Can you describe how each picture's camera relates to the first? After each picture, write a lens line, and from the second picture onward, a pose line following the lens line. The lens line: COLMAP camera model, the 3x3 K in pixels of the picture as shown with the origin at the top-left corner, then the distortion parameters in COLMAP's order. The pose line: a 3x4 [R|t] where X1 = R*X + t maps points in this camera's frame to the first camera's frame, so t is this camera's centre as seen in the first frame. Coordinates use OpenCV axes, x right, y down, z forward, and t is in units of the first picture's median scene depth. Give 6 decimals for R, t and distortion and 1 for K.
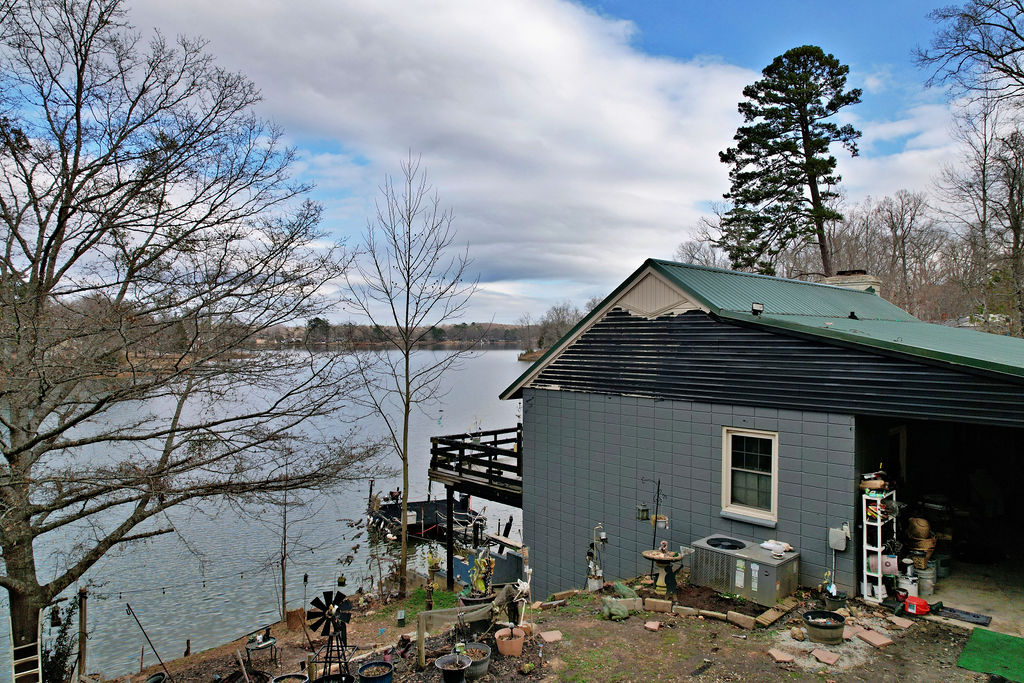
lens RADIAL K [[650.2, 0, 512.0], [0, 650.2, 341.5], [0, 0, 1]] dist [-0.080987, 0.071458]
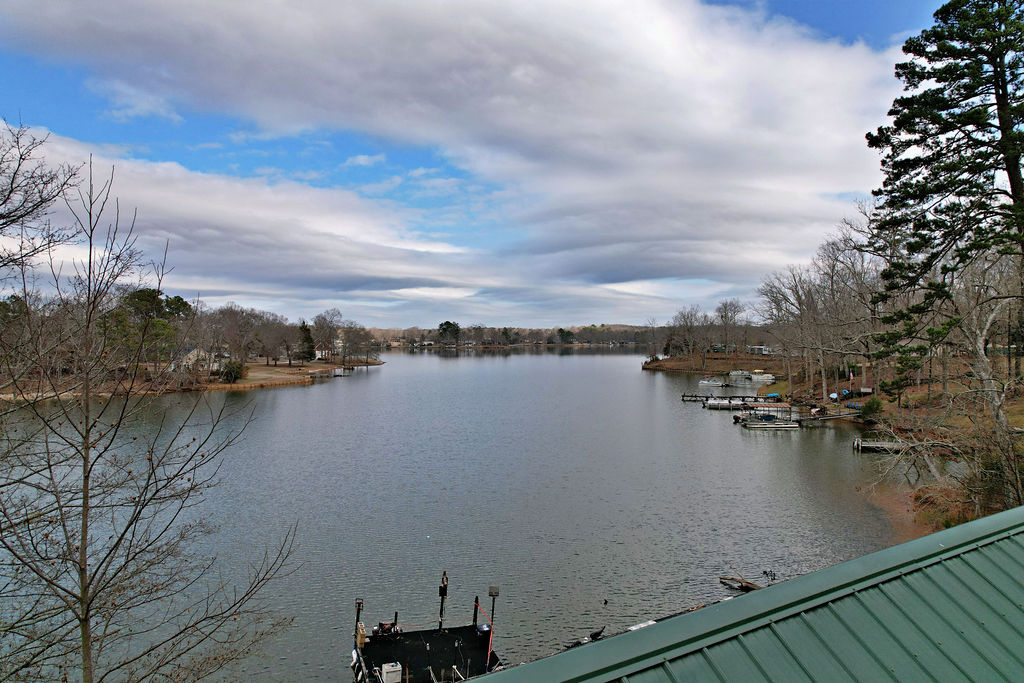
lens RADIAL K [[650.2, 0, 512.0], [0, 650.2, 341.5], [0, 0, 1]] dist [-0.080987, 0.071458]
pose [[0.979997, -0.003457, -0.198980, 0.067301], [0.003073, 0.999993, -0.002240, -0.055009], [0.198987, 0.001584, 0.980001, 0.199517]]
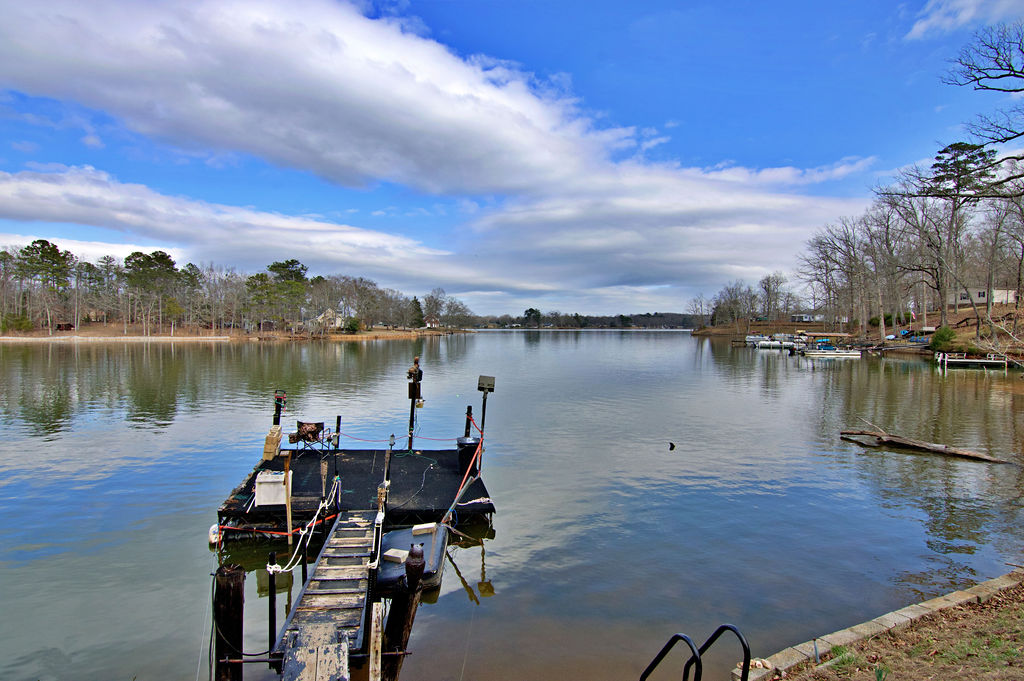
lens RADIAL K [[497.8, 0, 500.5], [0, 497.8, 338.7], [0, 0, 1]] dist [-0.000022, -0.012552]
pose [[0.934706, 0.004497, -0.355394, 0.044413], [0.002405, 0.999817, 0.018978, 0.106039], [0.355414, -0.018593, 0.934524, 0.459036]]
